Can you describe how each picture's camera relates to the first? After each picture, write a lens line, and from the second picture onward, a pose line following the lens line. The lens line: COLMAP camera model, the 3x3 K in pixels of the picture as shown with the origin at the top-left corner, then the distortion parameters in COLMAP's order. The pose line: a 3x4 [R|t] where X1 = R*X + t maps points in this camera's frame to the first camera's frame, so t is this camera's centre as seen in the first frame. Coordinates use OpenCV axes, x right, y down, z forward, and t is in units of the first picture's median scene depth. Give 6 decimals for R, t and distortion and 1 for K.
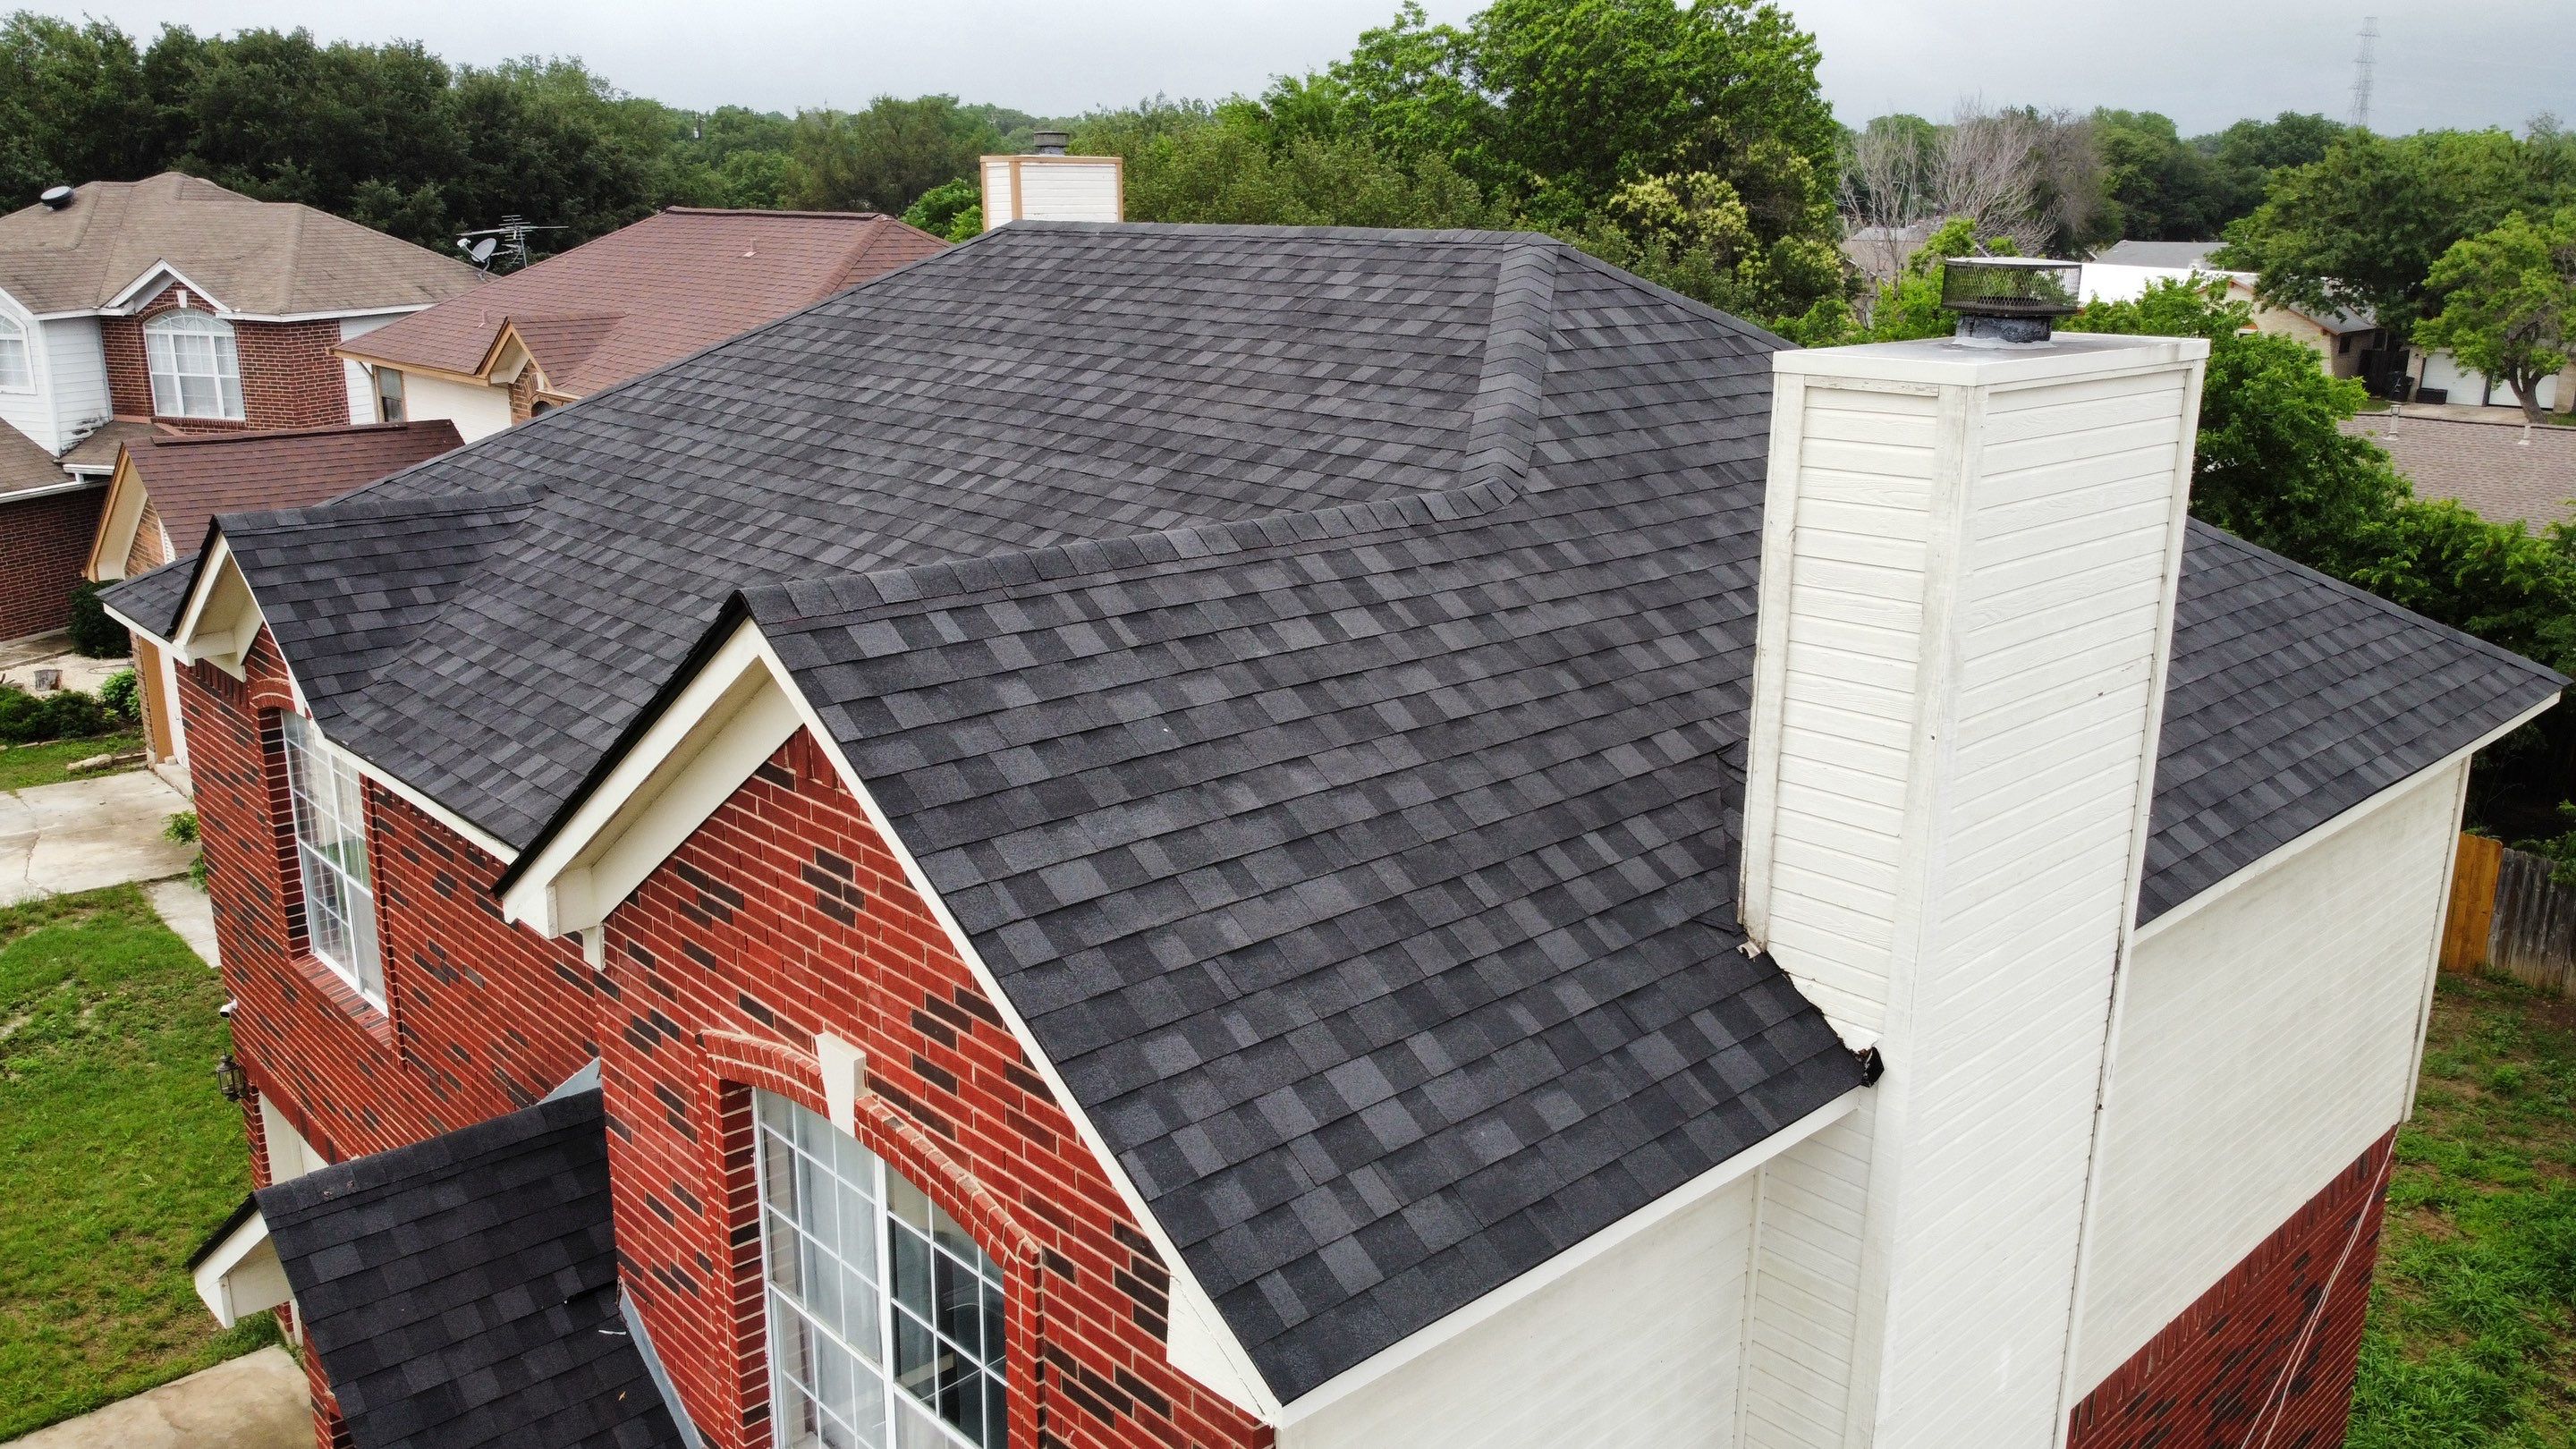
lens RADIAL K [[2025.6, 0, 1264.8], [0, 2025.6, 723.6], [0, 0, 1]] dist [-0.056180, 0.155703]
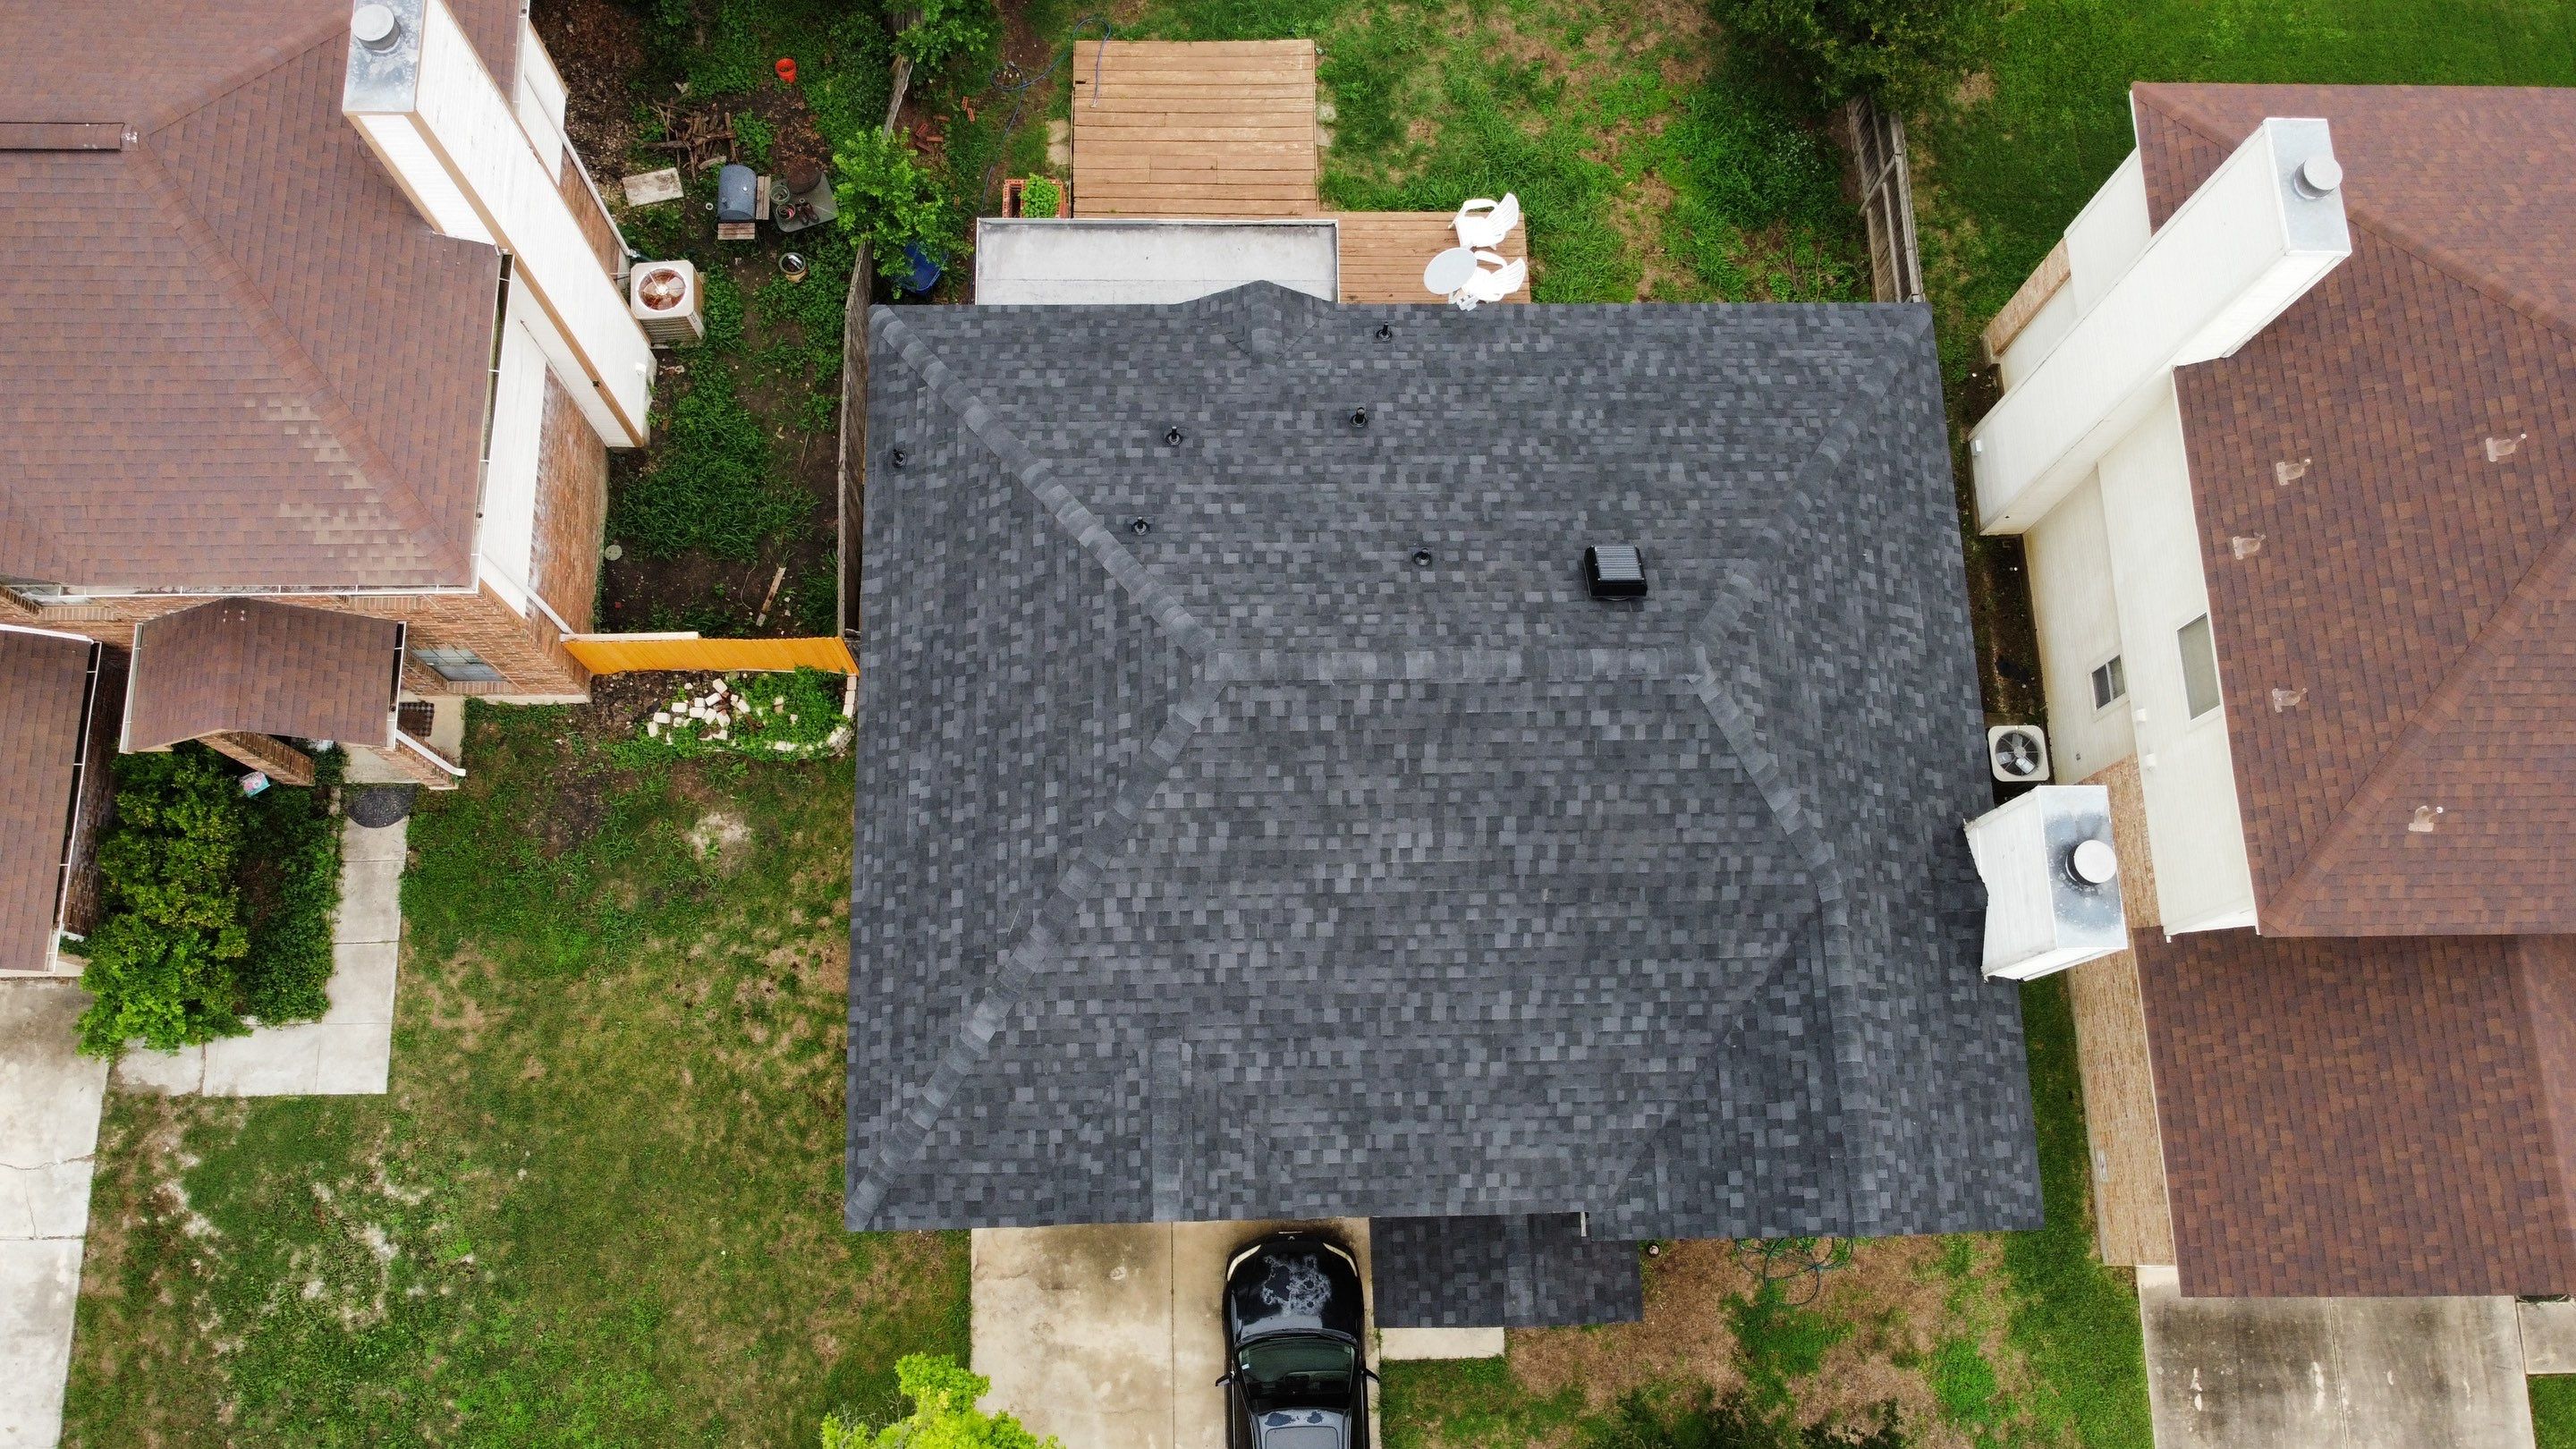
lens RADIAL K [[1944.1, 0, 1288.2], [0, 1944.1, 713.4], [0, 0, 1]] dist [0.010068, -0.015523]
pose [[0.650456, -0.725986, 0.223275, -0.222884], [0.154917, 0.414586, 0.896727, -0.772655], [-0.743577, -0.548692, 0.382138, 0.229567]]
